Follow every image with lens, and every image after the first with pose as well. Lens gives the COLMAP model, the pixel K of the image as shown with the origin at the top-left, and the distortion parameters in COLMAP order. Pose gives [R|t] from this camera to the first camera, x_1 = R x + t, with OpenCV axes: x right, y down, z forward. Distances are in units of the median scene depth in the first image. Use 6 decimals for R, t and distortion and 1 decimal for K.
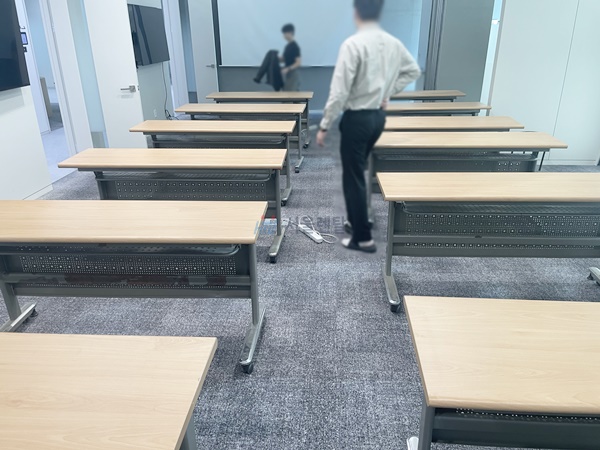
lens RADIAL K [[463.1, 0, 303.1], [0, 463.1, 220.2], [0, 0, 1]] dist [0.064209, -0.090490]
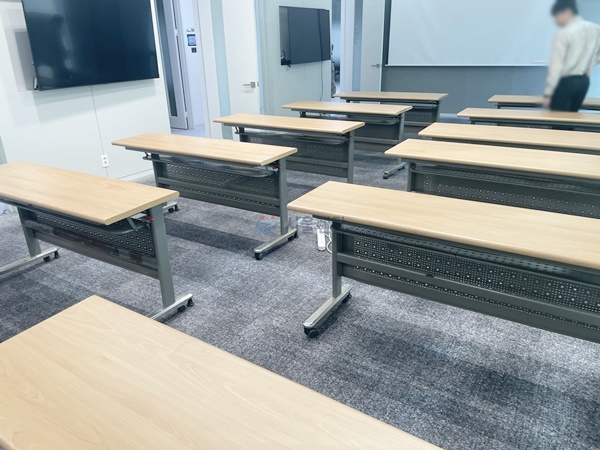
lens RADIAL K [[463.1, 0, 301.9], [0, 463.1, 225.4], [0, 0, 1]] dist [0.064209, -0.090490]
pose [[0.867205, 0.170068, -0.468009, 0.333876], [-0.166626, 0.984796, 0.049109, -0.032240], [0.469246, 0.035395, 0.882358, 0.112939]]
